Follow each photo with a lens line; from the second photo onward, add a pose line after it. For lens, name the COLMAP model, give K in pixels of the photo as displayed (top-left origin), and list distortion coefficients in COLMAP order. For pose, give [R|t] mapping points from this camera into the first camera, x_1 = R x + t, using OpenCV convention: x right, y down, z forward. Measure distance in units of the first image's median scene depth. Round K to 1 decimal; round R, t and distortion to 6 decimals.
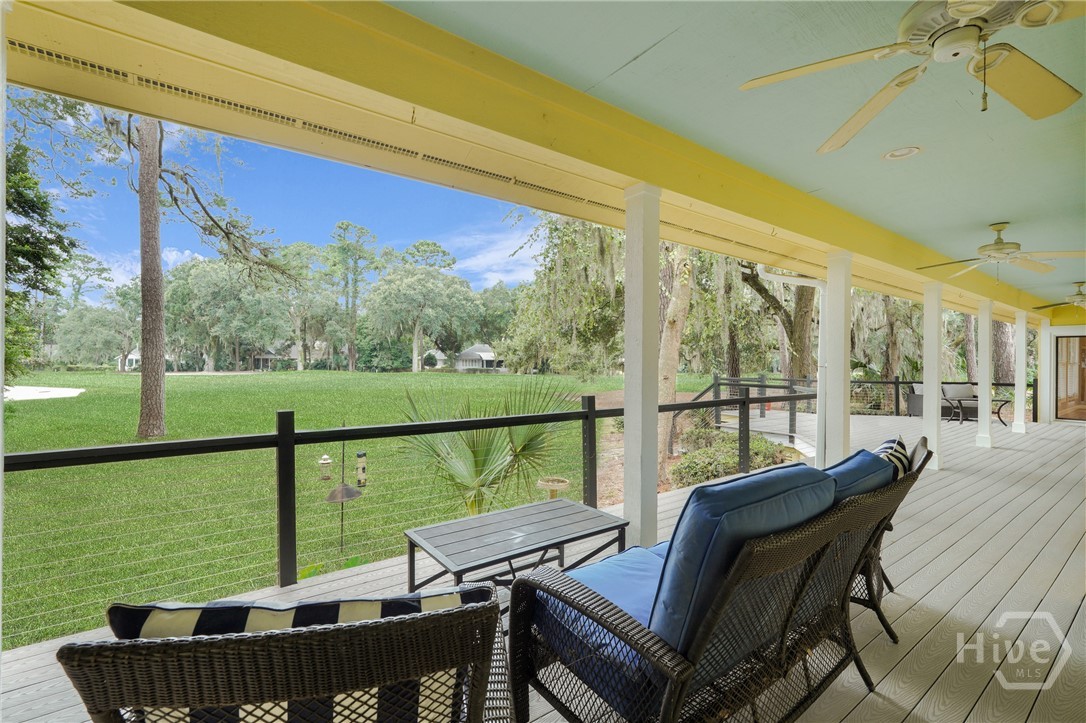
lens RADIAL K [[478.9, 0, 541.4], [0, 478.9, 360.6], [0, 0, 1]] dist [-0.000121, 0.000481]
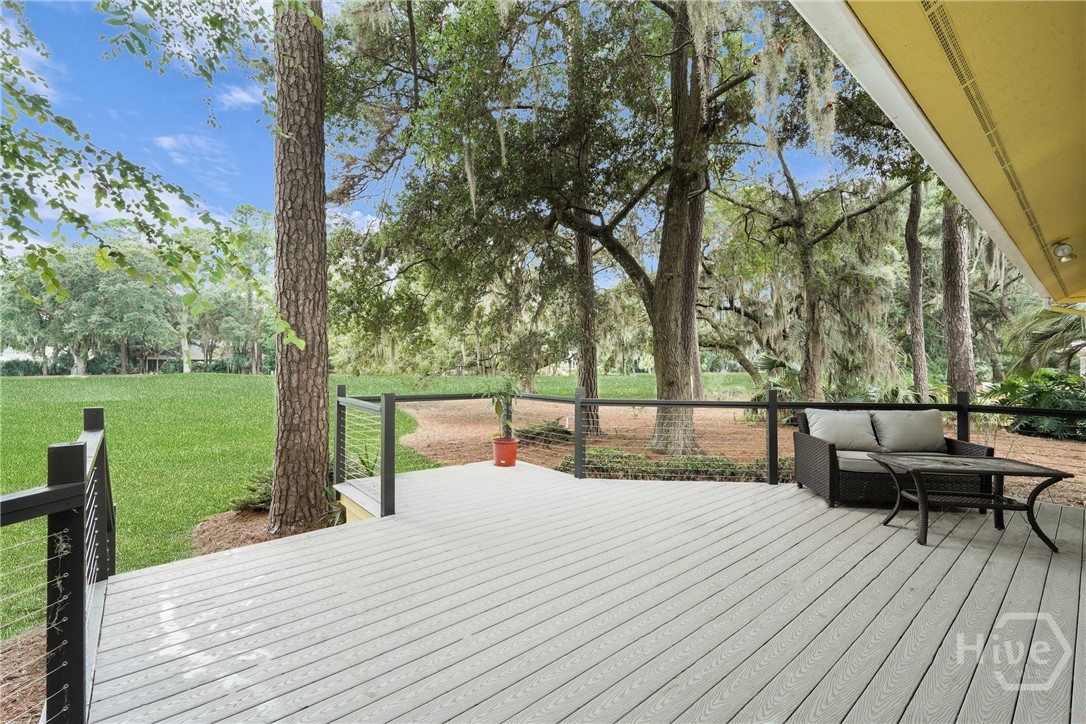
lens RADIAL K [[478.9, 0, 541.4], [0, 478.9, 361.1], [0, 0, 1]] dist [-0.000121, 0.000481]
pose [[0.997201, -0.005006, 0.074597, 0.071839], [0.004931, 0.999987, 0.001188, 0.000621], [-0.074602, -0.000816, 0.997213, 0.084026]]
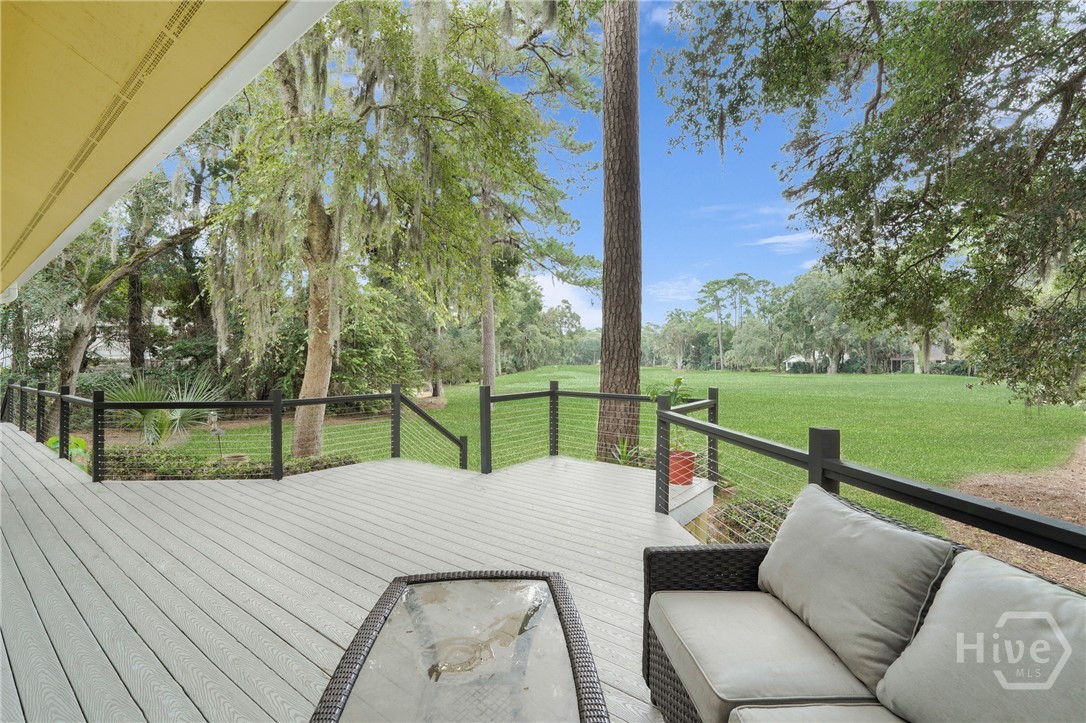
lens RADIAL K [[478.9, 0, 541.4], [0, 478.9, 360.6], [0, 0, 1]] dist [-0.000121, 0.000481]
pose [[0.274337, -0.010870, -0.961572, 0.128421], [0.005259, 0.999938, -0.009803, 0.000964], [0.961619, -0.002367, 0.274377, 0.123120]]
